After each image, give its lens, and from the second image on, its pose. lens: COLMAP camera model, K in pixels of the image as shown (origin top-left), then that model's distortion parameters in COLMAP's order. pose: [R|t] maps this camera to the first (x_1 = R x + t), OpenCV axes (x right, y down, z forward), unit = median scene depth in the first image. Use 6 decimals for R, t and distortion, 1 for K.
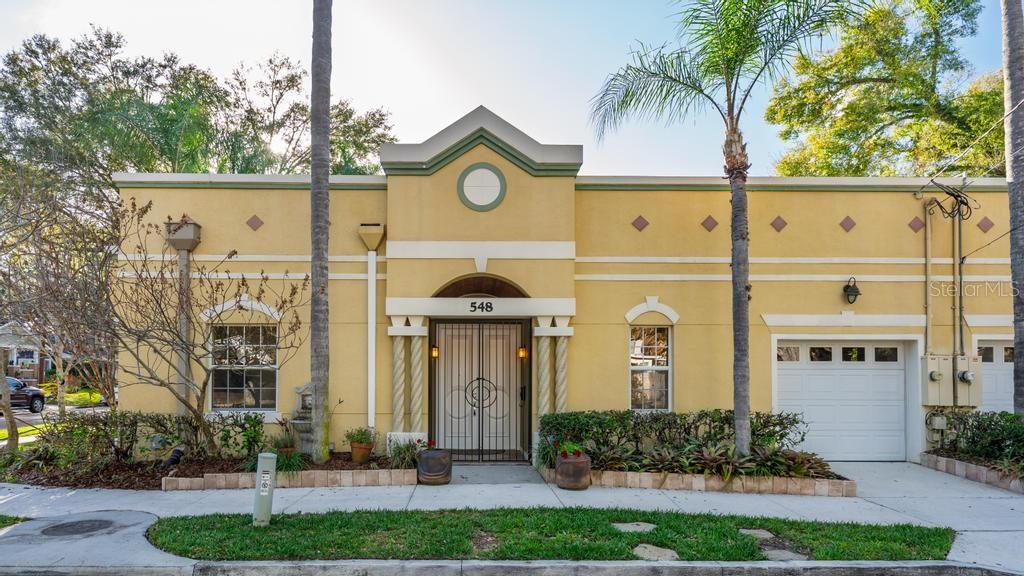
lens RADIAL K [[553.9, 0, 512.4], [0, 553.9, 290.4], [0, 0, 1]] dist [0.001204, 0.000012]
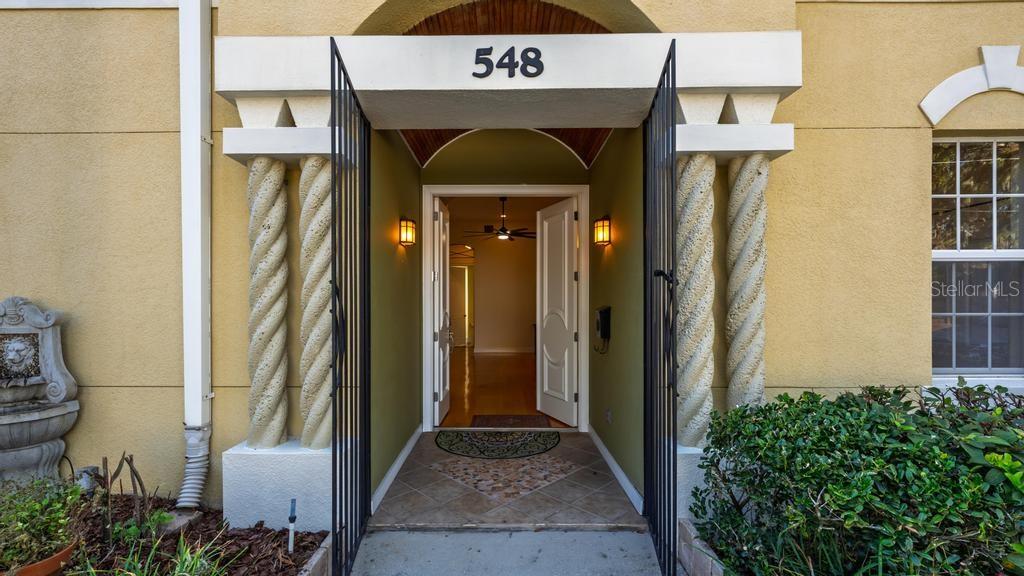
lens RADIAL K [[446.7, 0, 512.0], [0, 446.7, 285.2], [0, 0, 1]] dist [-0.025206, -0.000259]
pose [[0.999513, -0.007313, -0.030340, -0.046608], [0.007538, 0.999945, 0.007285, 0.158397], [0.030285, -0.007510, 0.999513, 0.737326]]
